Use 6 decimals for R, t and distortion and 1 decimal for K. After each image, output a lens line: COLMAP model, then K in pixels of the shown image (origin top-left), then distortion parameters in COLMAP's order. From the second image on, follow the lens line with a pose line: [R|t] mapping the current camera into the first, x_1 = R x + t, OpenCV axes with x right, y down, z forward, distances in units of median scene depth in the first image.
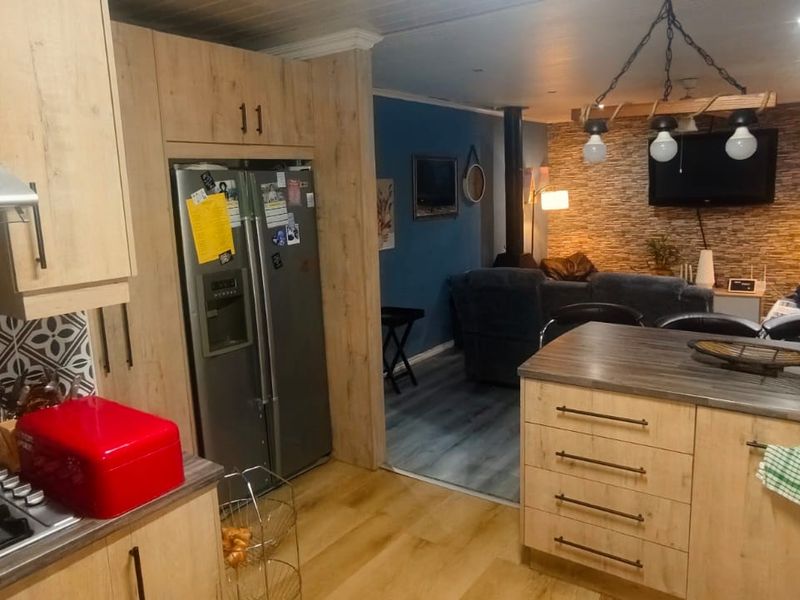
lens RADIAL K [[603.0, 0, 397.3], [0, 603.0, 295.9], [0, 0, 1]] dist [-0.083254, 0.102439]
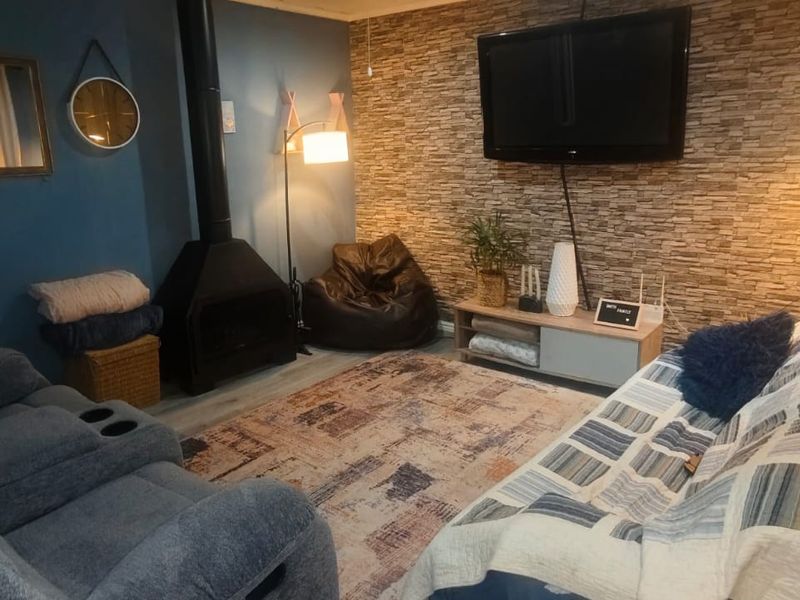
lens RADIAL K [[603.0, 0, 396.2], [0, 603.0, 298.8], [0, 0, 1]] dist [-0.083254, 0.102439]
pose [[0.998510, 0.029469, -0.045926, 0.383819], [-0.025601, 0.996250, 0.082648, -0.066249], [0.048190, -0.081349, 0.995520, 0.428902]]
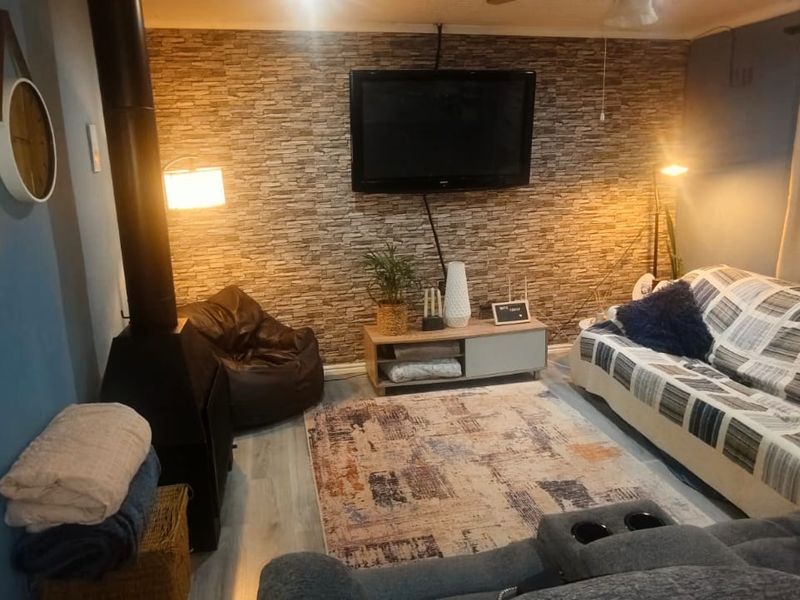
lens RADIAL K [[603.0, 0, 405.5], [0, 603.0, 296.9], [0, 0, 1]] dist [-0.083254, 0.102439]
pose [[0.671040, -0.151358, 0.725808, 0.025781], [0.130599, 0.987764, 0.085242, -0.099850], [-0.729829, 0.037588, 0.682596, 0.599135]]
